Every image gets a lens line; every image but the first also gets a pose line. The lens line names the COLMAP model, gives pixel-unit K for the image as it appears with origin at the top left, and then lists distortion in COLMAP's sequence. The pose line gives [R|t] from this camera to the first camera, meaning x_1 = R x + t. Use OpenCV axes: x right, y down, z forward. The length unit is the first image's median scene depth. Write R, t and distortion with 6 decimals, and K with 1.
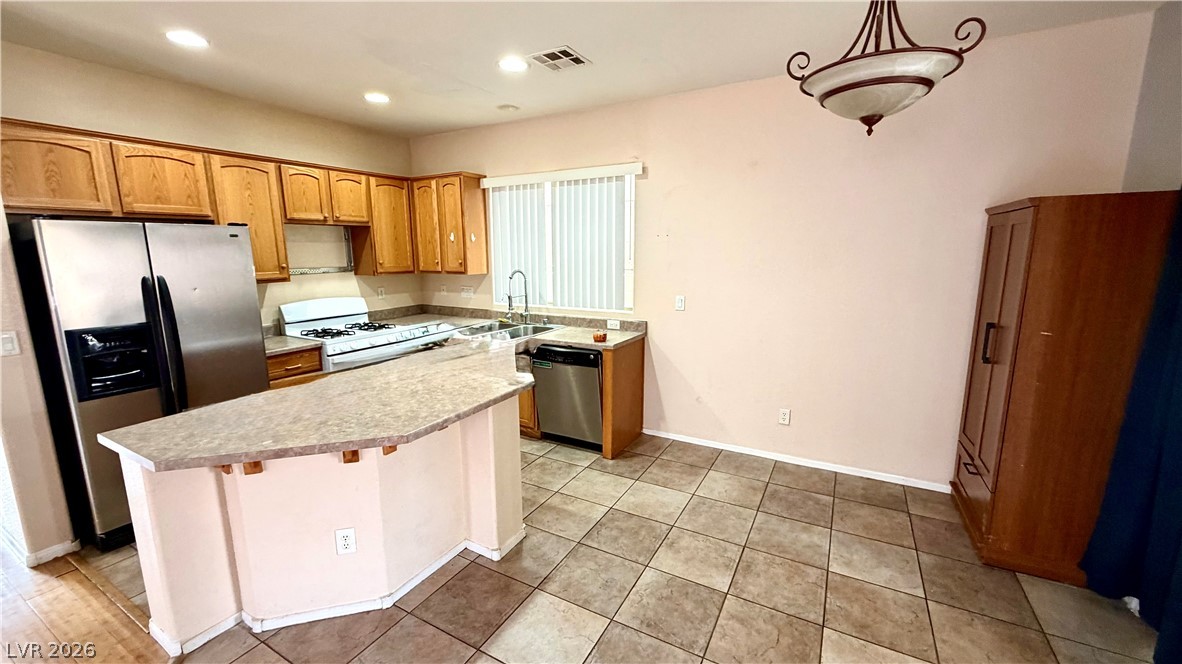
lens RADIAL K [[470.5, 0, 584.6], [0, 470.5, 333.1], [0, 0, 1]] dist [0.001788, -0.000027]
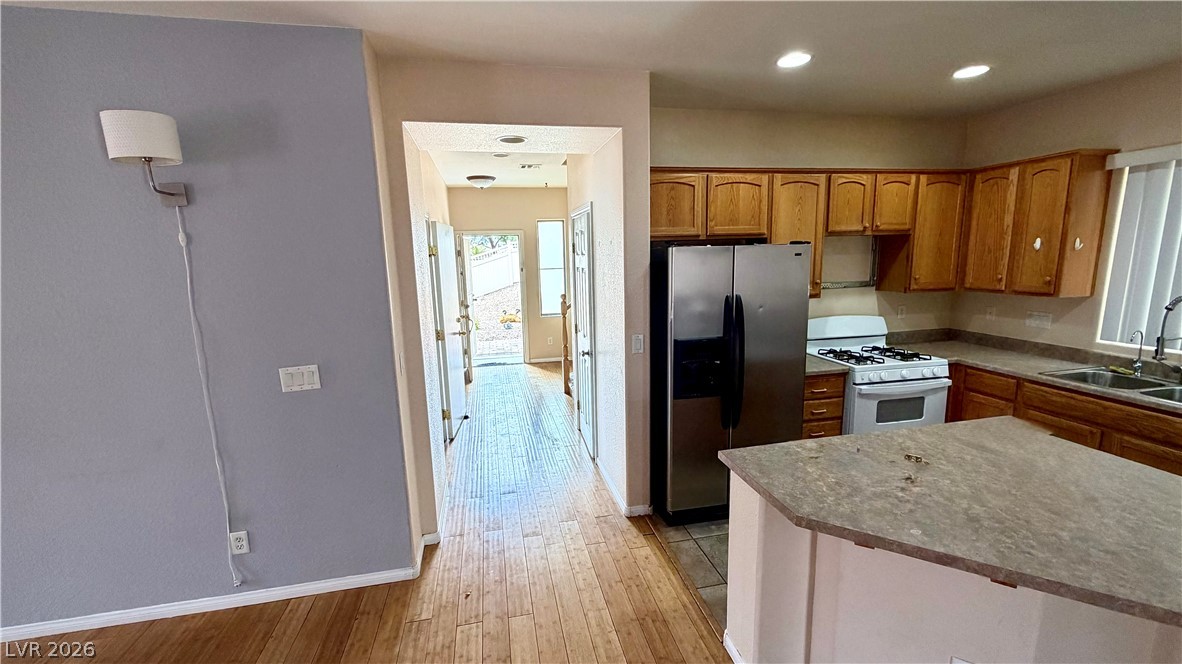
lens RADIAL K [[470.5, 0, 588.2], [0, 470.5, 331.9], [0, 0, 1]] dist [0.001788, -0.000027]
pose [[0.665011, 0.111862, -0.738409, -0.230956], [-0.112507, 0.992441, 0.049022, -0.036040], [0.738311, 0.050476, 0.672569, 0.022737]]
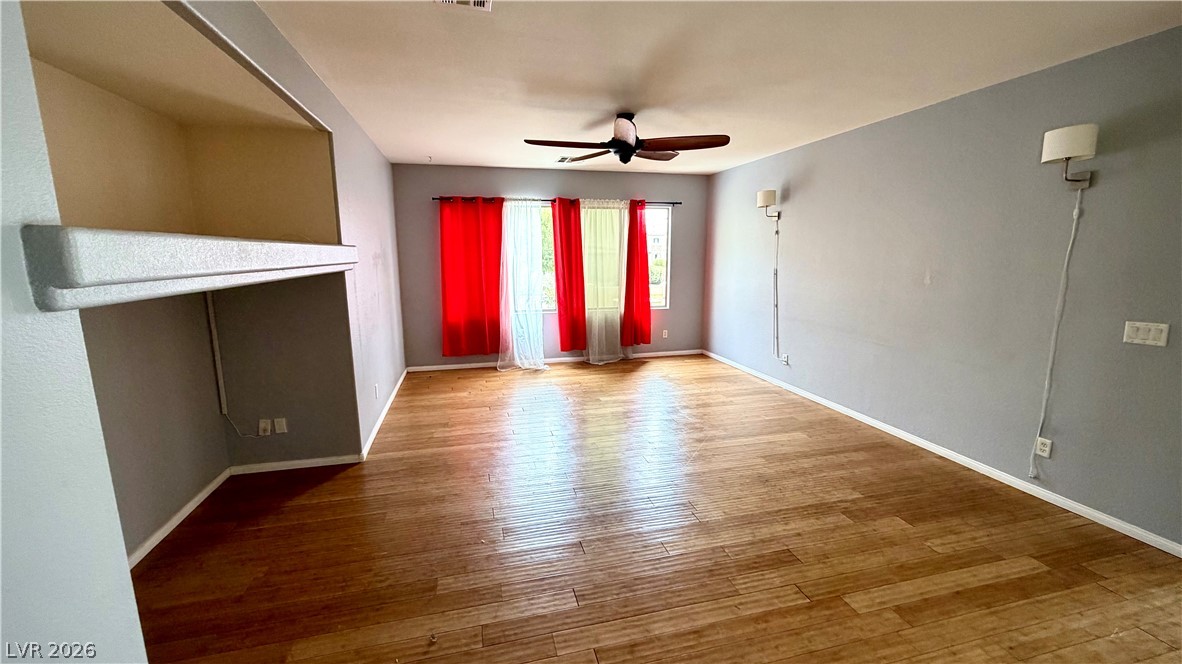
lens RADIAL K [[470.5, 0, 585.2], [0, 470.5, 333.1], [0, 0, 1]] dist [0.001788, -0.000027]
pose [[-0.723566, 0.127421, -0.678393, 0.146258], [-0.112219, 0.948023, 0.297756, -0.018446], [0.681073, 0.291575, -0.671658, 0.066450]]
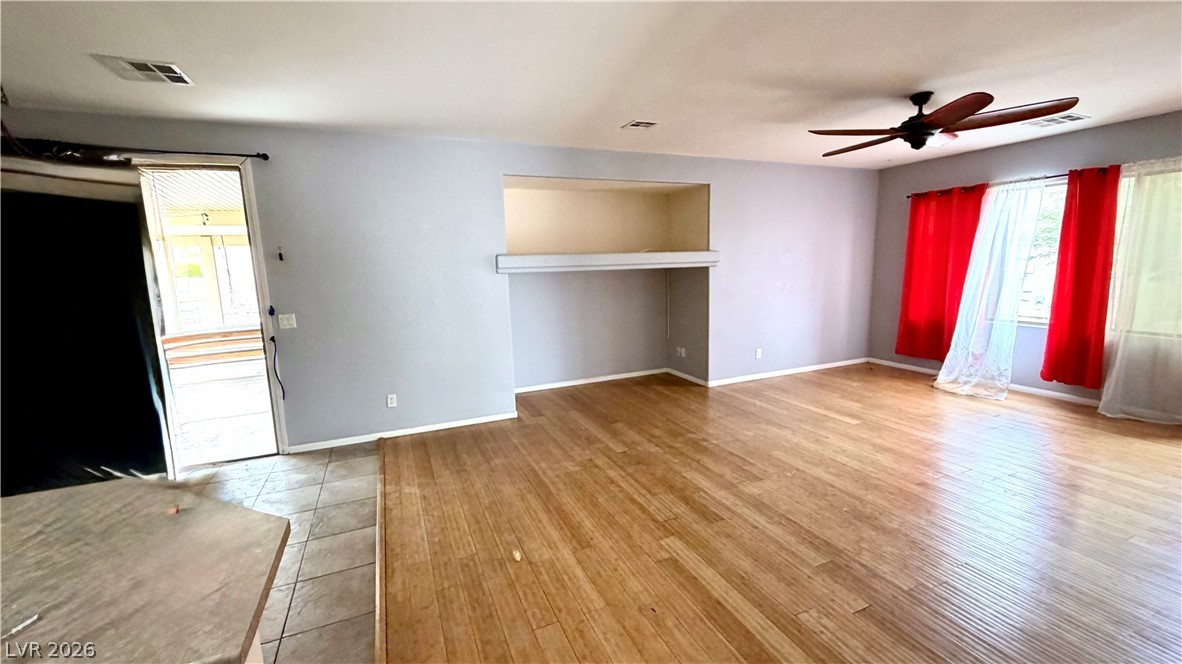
lens RADIAL K [[470.5, 0, 588.2], [0, 470.5, 331.7], [0, 0, 1]] dist [0.001788, -0.000027]
pose [[-0.797568, -0.060389, 0.600198, -0.774864], [0.139418, 0.949584, 0.280807, -0.087915], [-0.586897, 0.307641, -0.748939, 0.520080]]
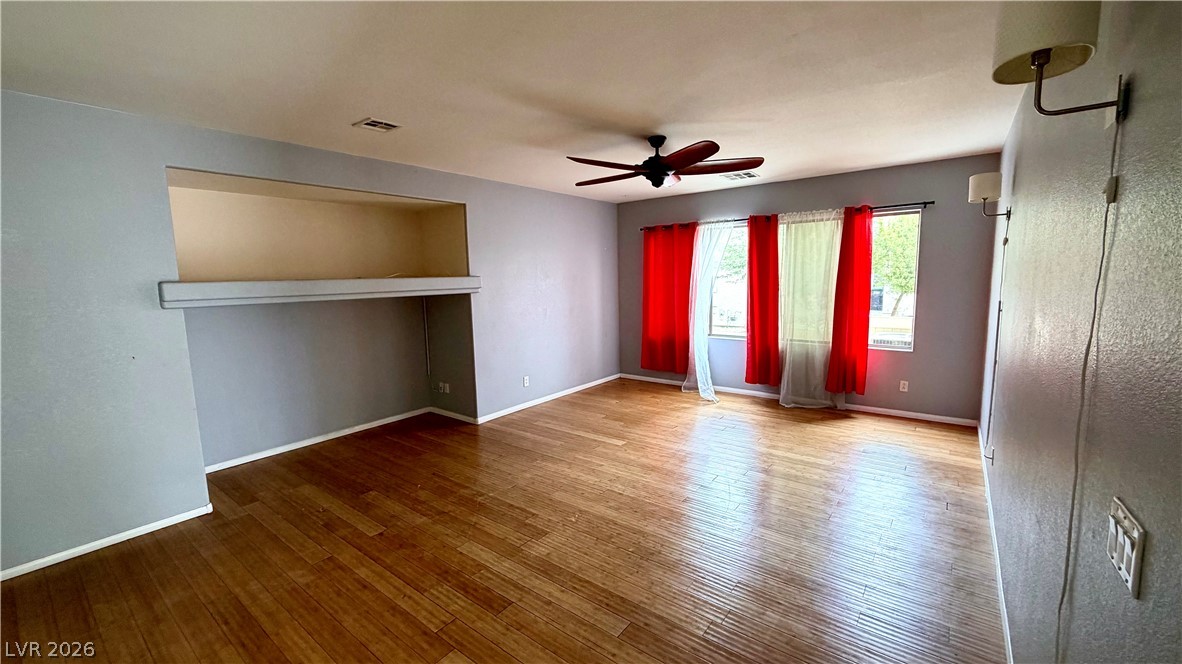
lens RADIAL K [[470.5, 0, 586.2], [0, 470.5, 330.2], [0, 0, 1]] dist [0.001788, -0.000027]
pose [[-0.988749, 0.011727, 0.149125, -0.706538], [0.054864, 0.955877, 0.288598, -0.084827], [-0.139161, 0.293532, -0.945766, 0.389725]]
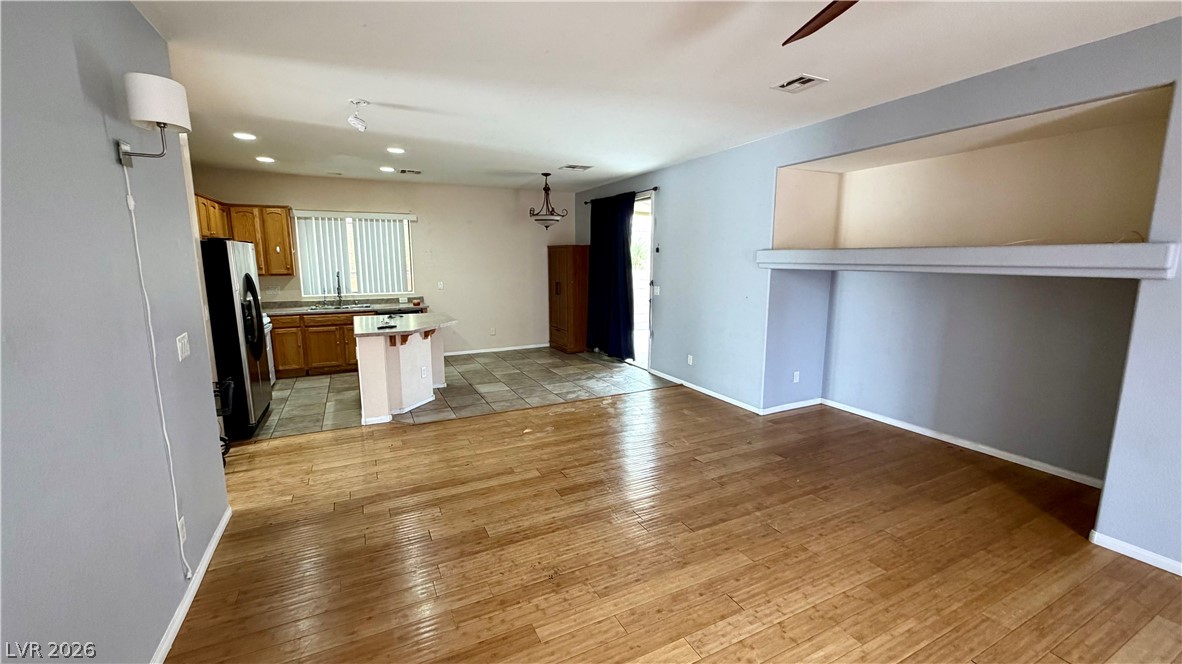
lens RADIAL K [[470.5, 0, 586.6], [0, 470.5, 333.4], [0, 0, 1]] dist [0.001788, -0.000027]
pose [[0.561532, -0.123959, 0.818118, -1.146863], [0.142946, 0.988382, 0.051644, 0.126316], [-0.815015, 0.087947, 0.572727, -0.659977]]
